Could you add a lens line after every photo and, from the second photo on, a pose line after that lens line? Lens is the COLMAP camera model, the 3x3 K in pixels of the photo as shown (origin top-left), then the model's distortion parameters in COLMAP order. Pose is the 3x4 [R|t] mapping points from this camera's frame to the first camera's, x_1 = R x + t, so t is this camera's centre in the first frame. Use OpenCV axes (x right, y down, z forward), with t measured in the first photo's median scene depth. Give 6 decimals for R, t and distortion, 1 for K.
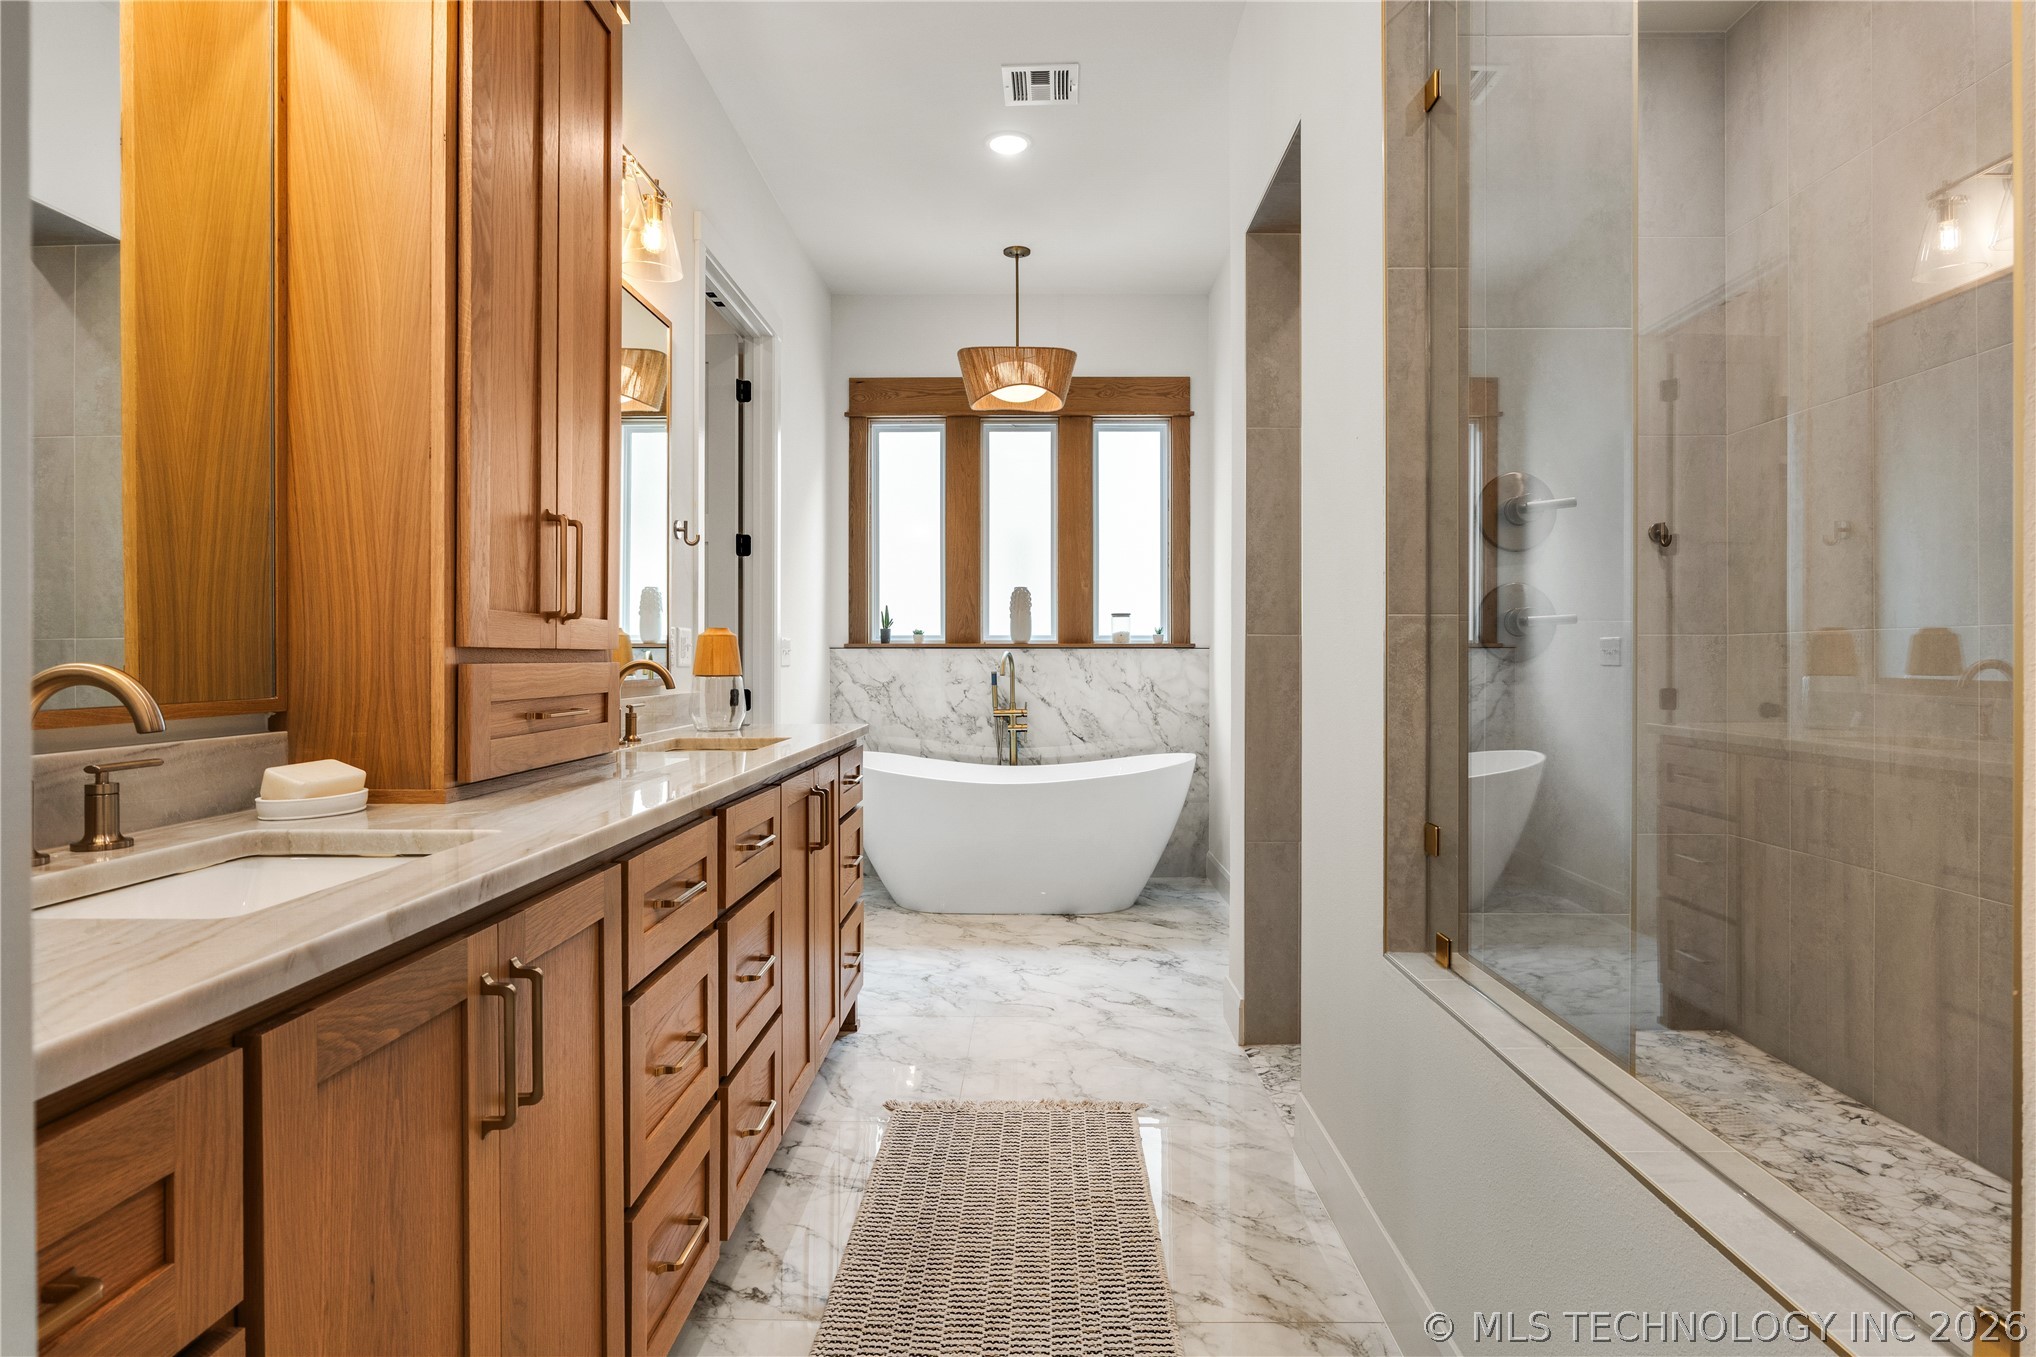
lens RADIAL K [[1112.3, 0, 1024.8], [0, 1112.3, 668.6], [0, 0, 1]] dist [-0.006367, 0.000551]
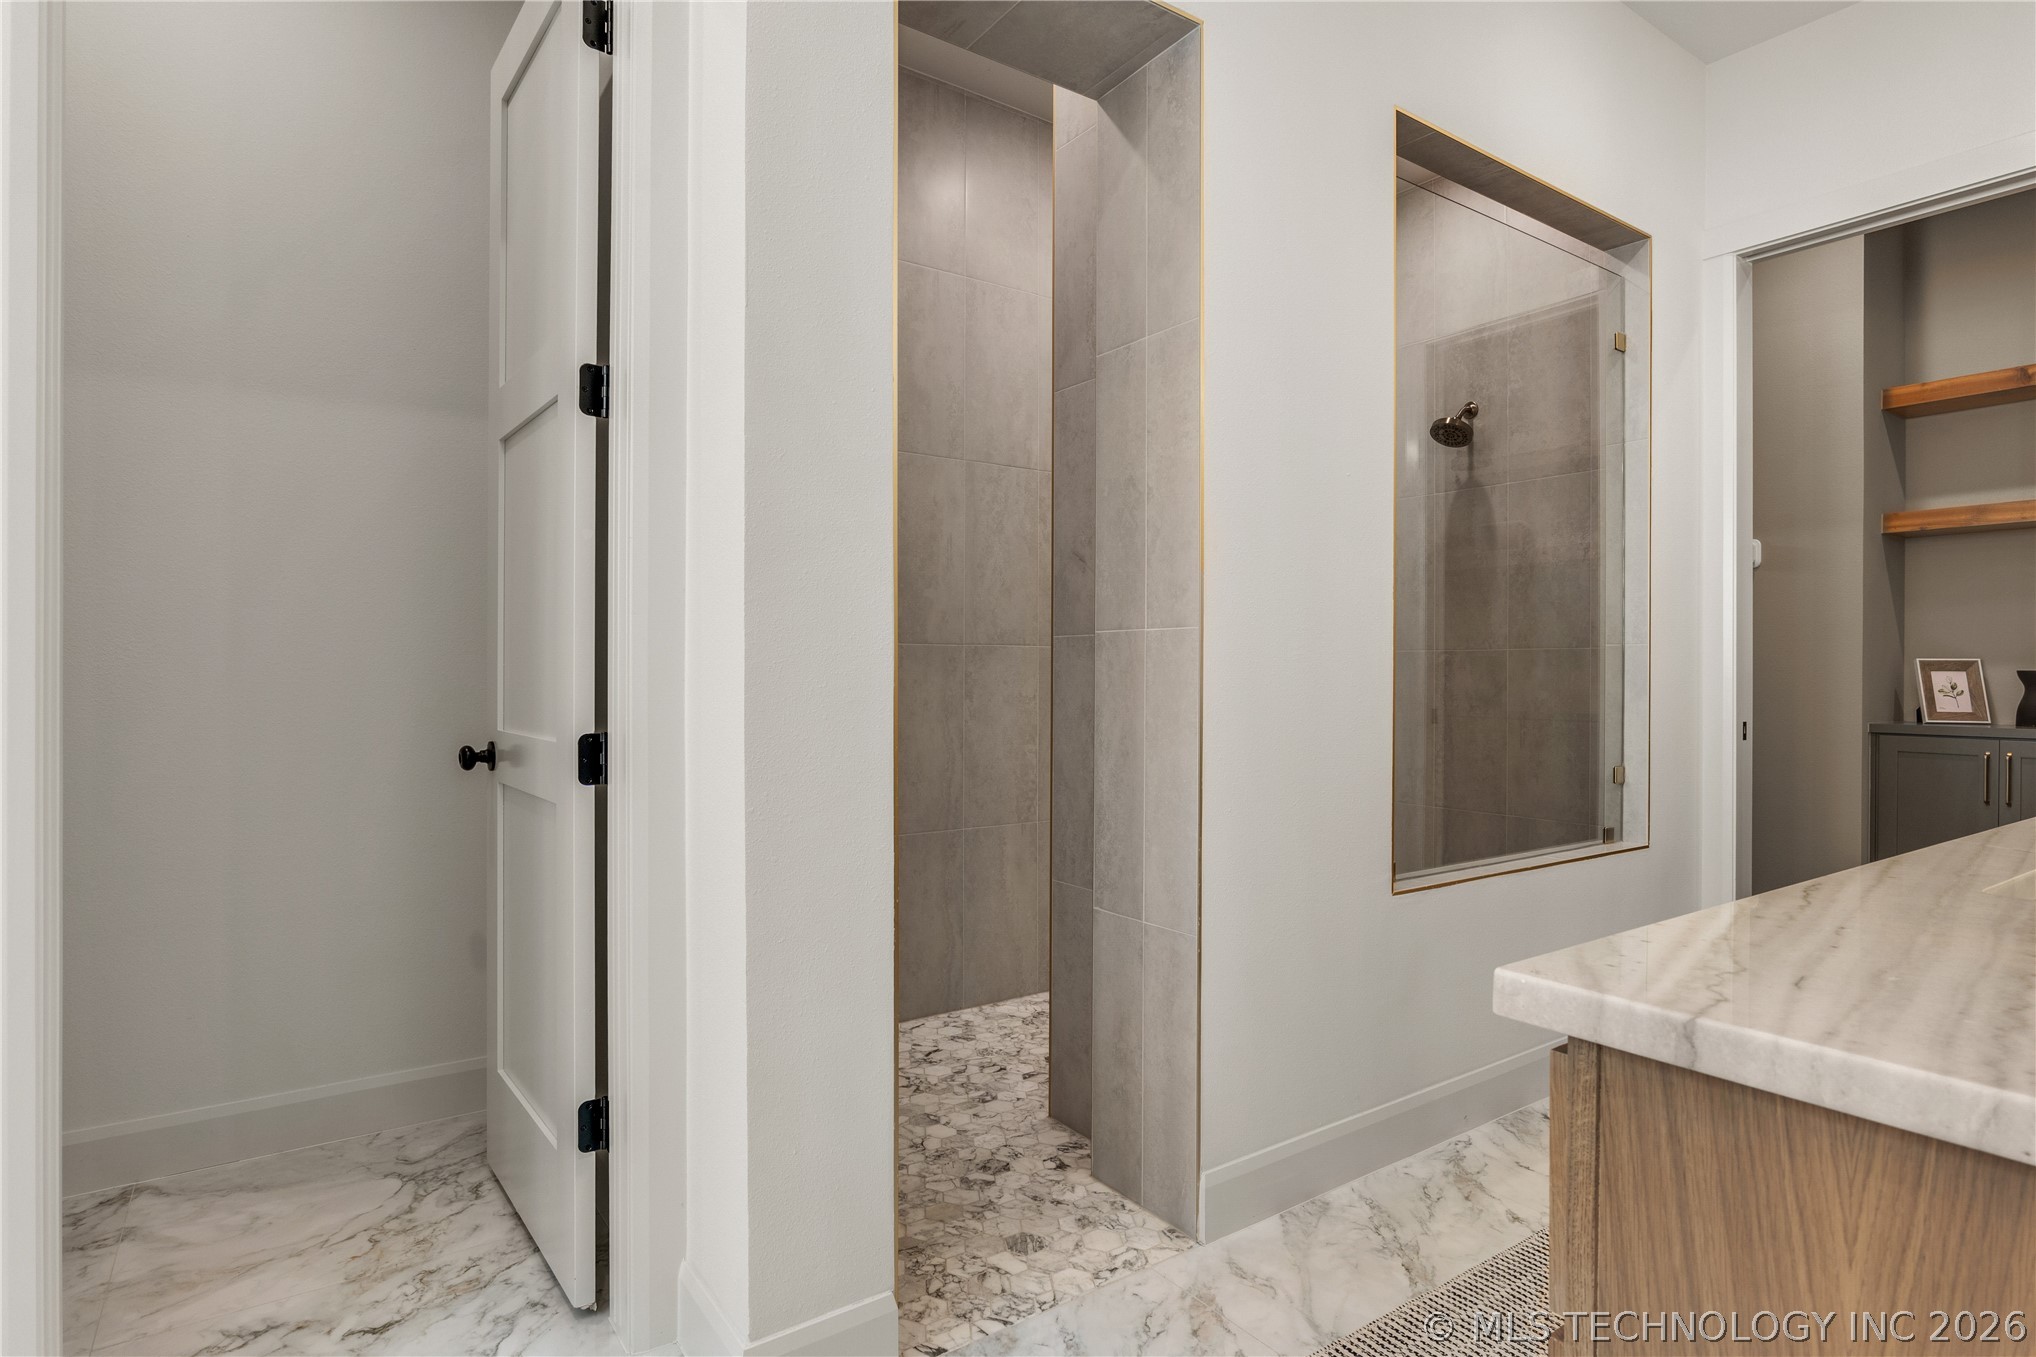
lens RADIAL K [[1112.3, 0, 1017.7], [0, 1112.3, 672.7], [0, 0, 1]] dist [-0.006367, 0.000551]
pose [[-0.593985, -0.010171, 0.804412, -0.388987], [0.003826, 0.999873, 0.015467, -0.020810], [-0.804467, 0.012265, -0.593871, 1.789202]]
